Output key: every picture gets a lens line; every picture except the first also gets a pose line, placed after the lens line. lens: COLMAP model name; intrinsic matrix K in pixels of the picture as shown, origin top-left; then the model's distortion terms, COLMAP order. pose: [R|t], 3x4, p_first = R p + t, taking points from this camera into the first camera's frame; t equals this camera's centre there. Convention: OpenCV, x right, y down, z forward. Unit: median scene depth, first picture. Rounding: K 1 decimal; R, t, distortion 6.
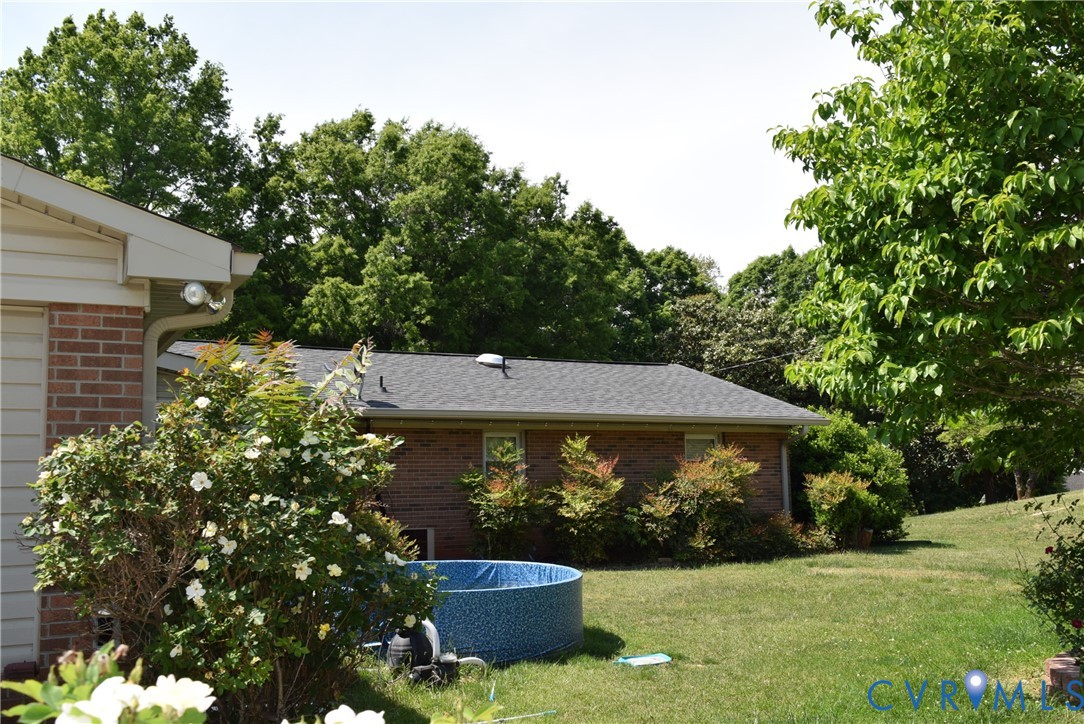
lens RADIAL K [[965.6, 0, 531.5], [0, 965.6, 379.0], [0, 0, 1]] dist [-0.036016, 0.017399]
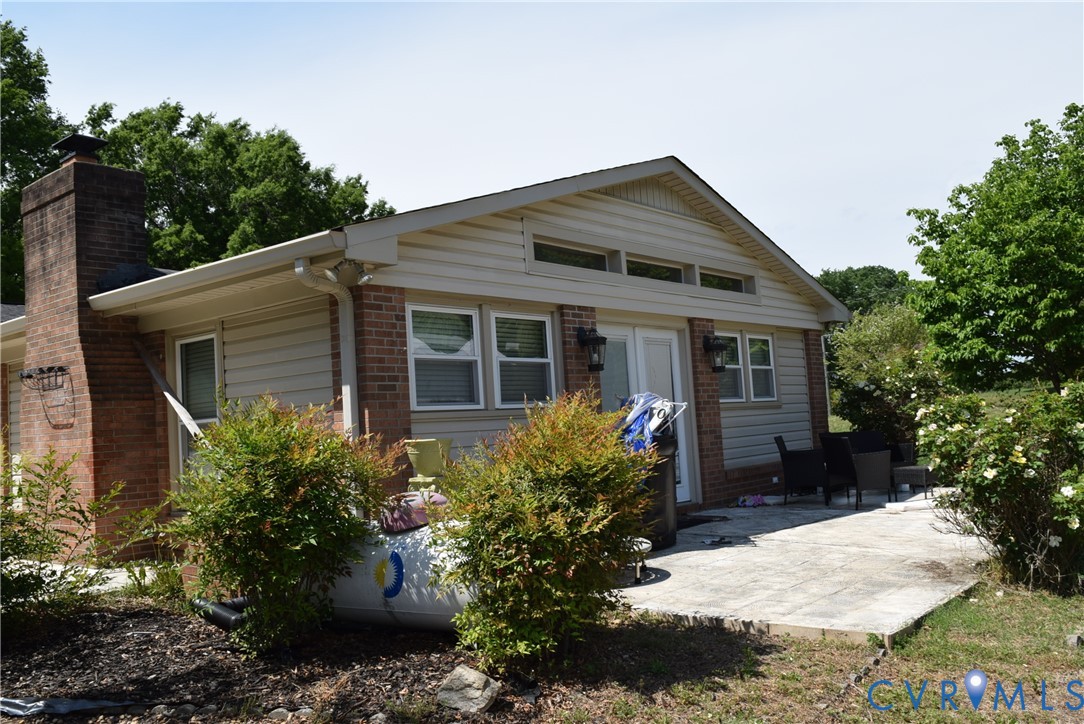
lens RADIAL K [[936.1, 0, 539.2], [0, 936.1, 360.9], [0, 0, 1]] dist [-0.060594, 0.030166]
pose [[0.919684, -0.007415, 0.392590, -0.254026], [0.003283, 0.999932, 0.011195, -0.001936], [-0.392646, -0.009007, 0.919646, -0.135090]]
